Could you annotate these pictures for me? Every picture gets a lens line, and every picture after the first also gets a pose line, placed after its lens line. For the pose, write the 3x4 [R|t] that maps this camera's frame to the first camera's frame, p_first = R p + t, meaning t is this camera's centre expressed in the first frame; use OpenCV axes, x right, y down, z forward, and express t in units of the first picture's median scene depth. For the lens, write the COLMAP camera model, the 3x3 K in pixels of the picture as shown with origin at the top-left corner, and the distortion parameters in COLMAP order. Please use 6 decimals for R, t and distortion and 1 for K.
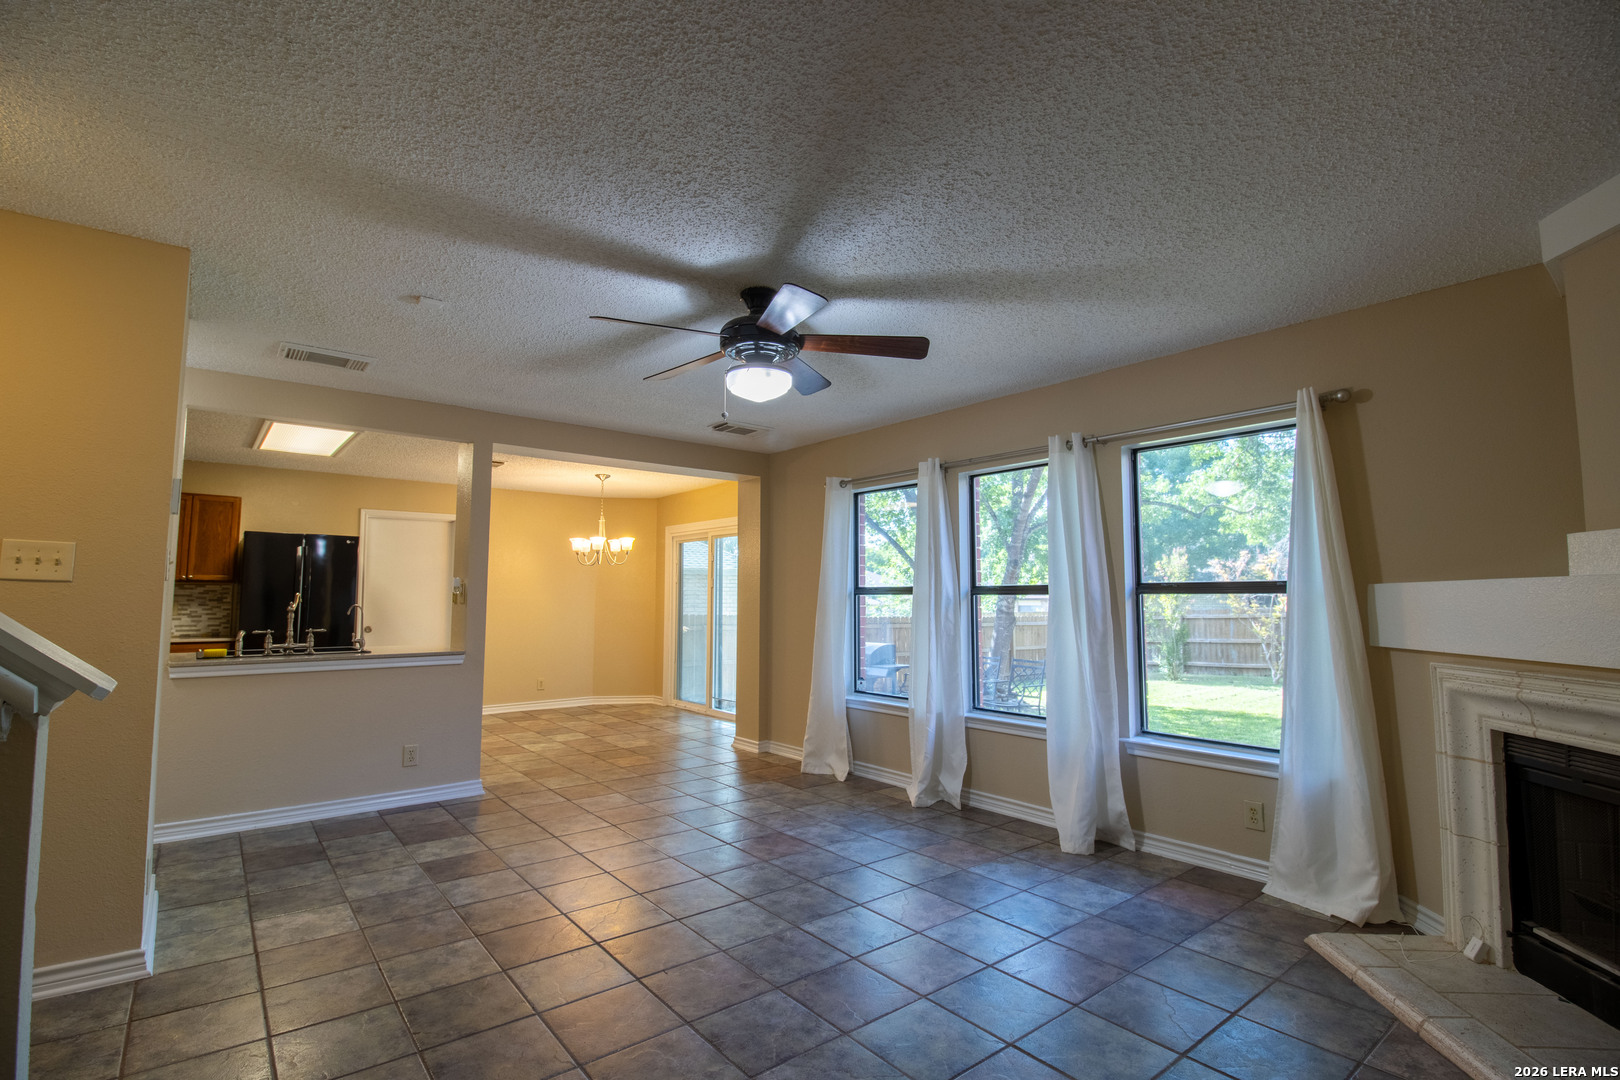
lens RADIAL K [[753.0, 0, 805.3], [0, 753.0, 541.3], [0, 0, 1]] dist [-0.013340, -0.005766]
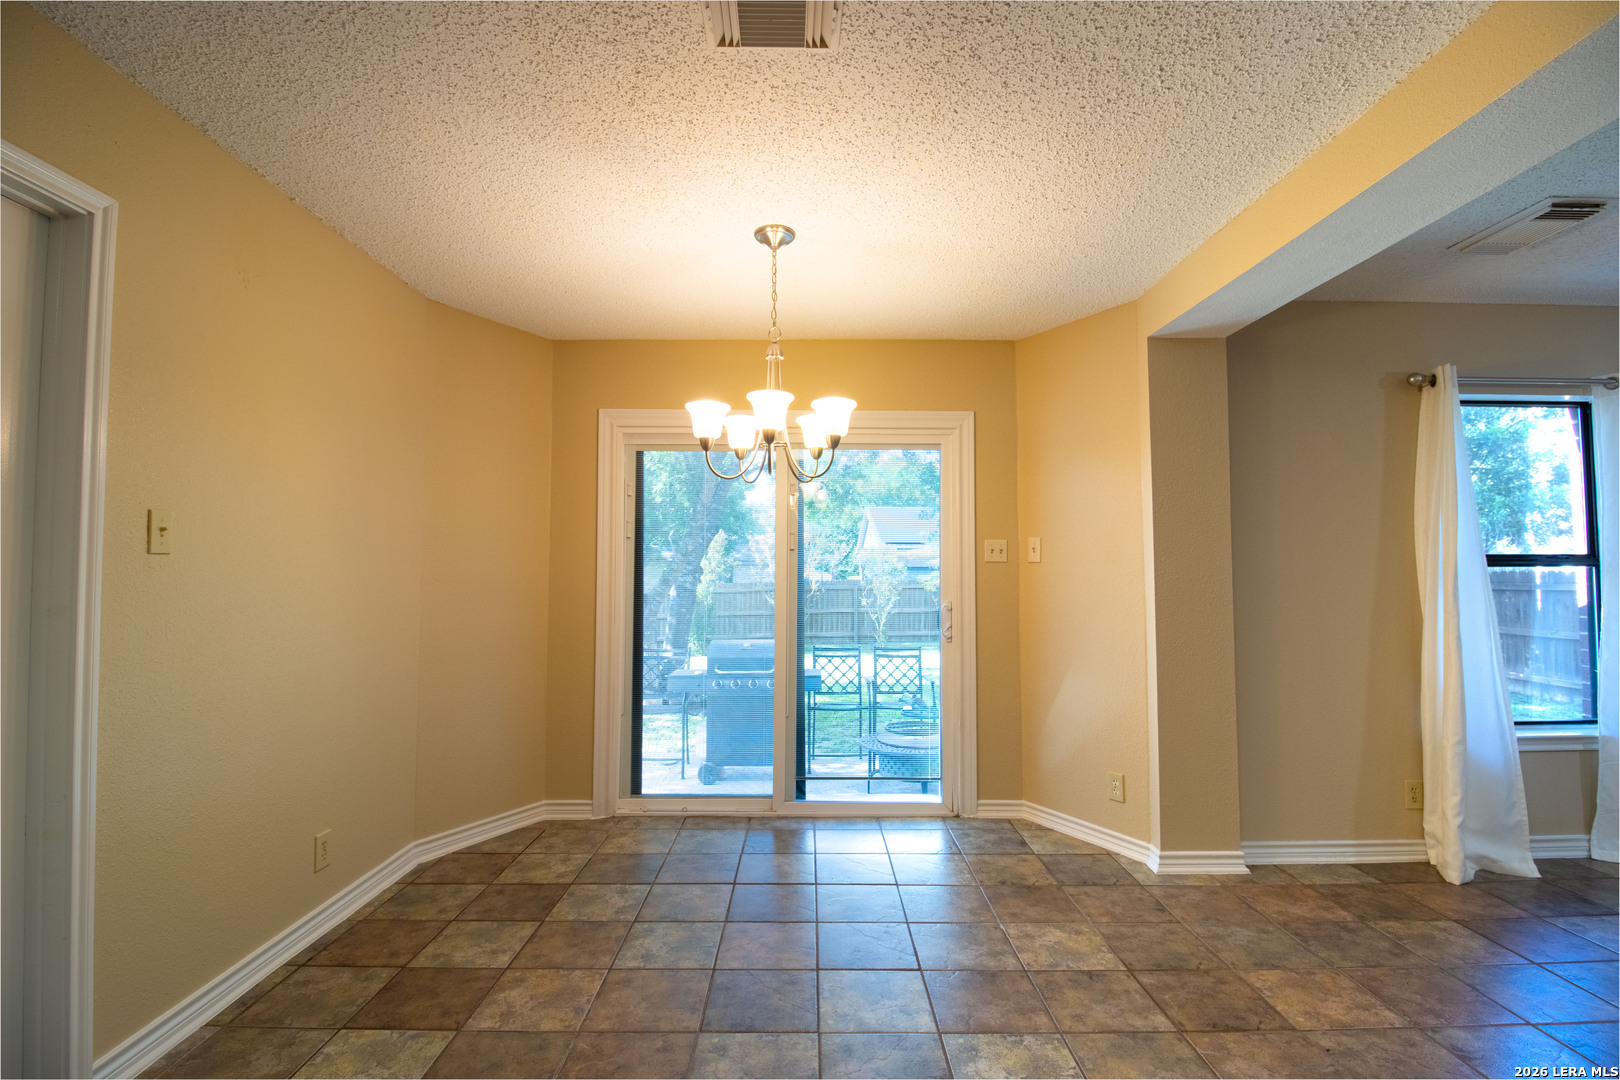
lens RADIAL K [[753.0, 0, 807.6], [0, 753.0, 527.0], [0, 0, 1]] dist [-0.013340, -0.005766]
pose [[0.627177, 0.044774, 0.777589, -0.998427], [-0.056385, 0.998337, -0.012007, 0.105159], [-0.776833, -0.036314, 0.628658, 1.401247]]
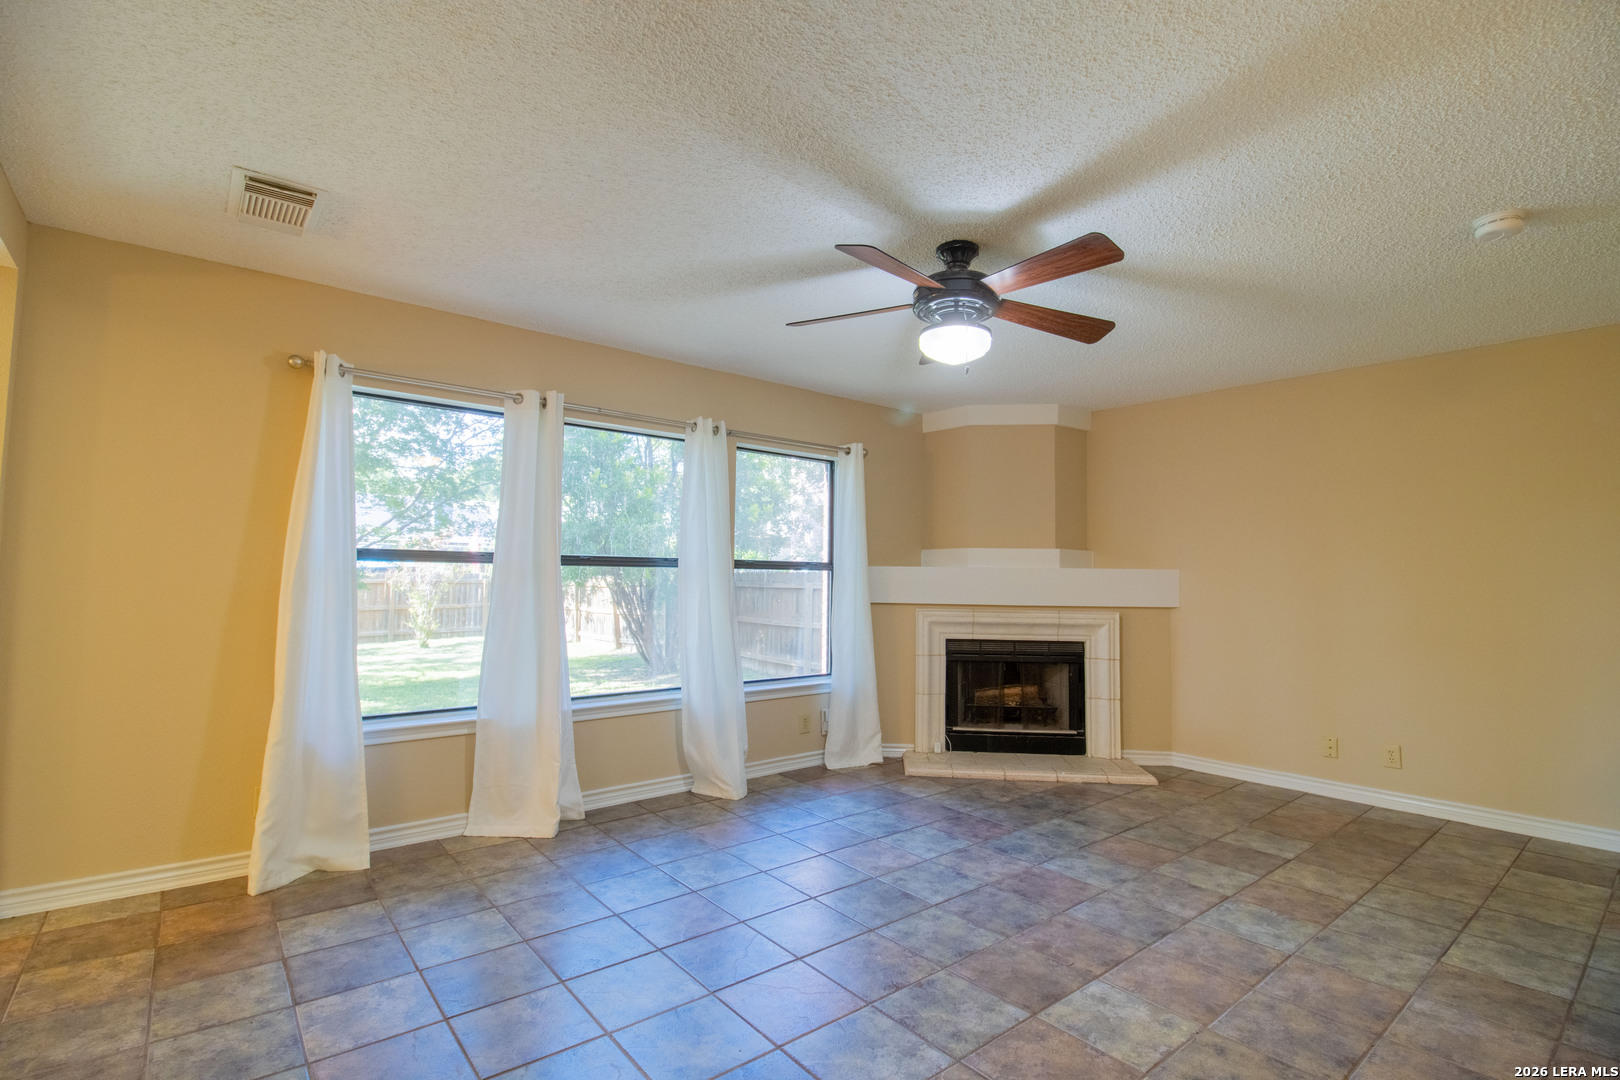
lens RADIAL K [[753.0, 0, 809.0], [0, 753.0, 533.4], [0, 0, 1]] dist [-0.013340, -0.005766]
pose [[-0.014958, 0.050919, 0.998591, -0.729365], [-0.094120, 0.994196, -0.052104, 0.063574], [-0.995449, -0.094766, -0.010079, 0.867507]]
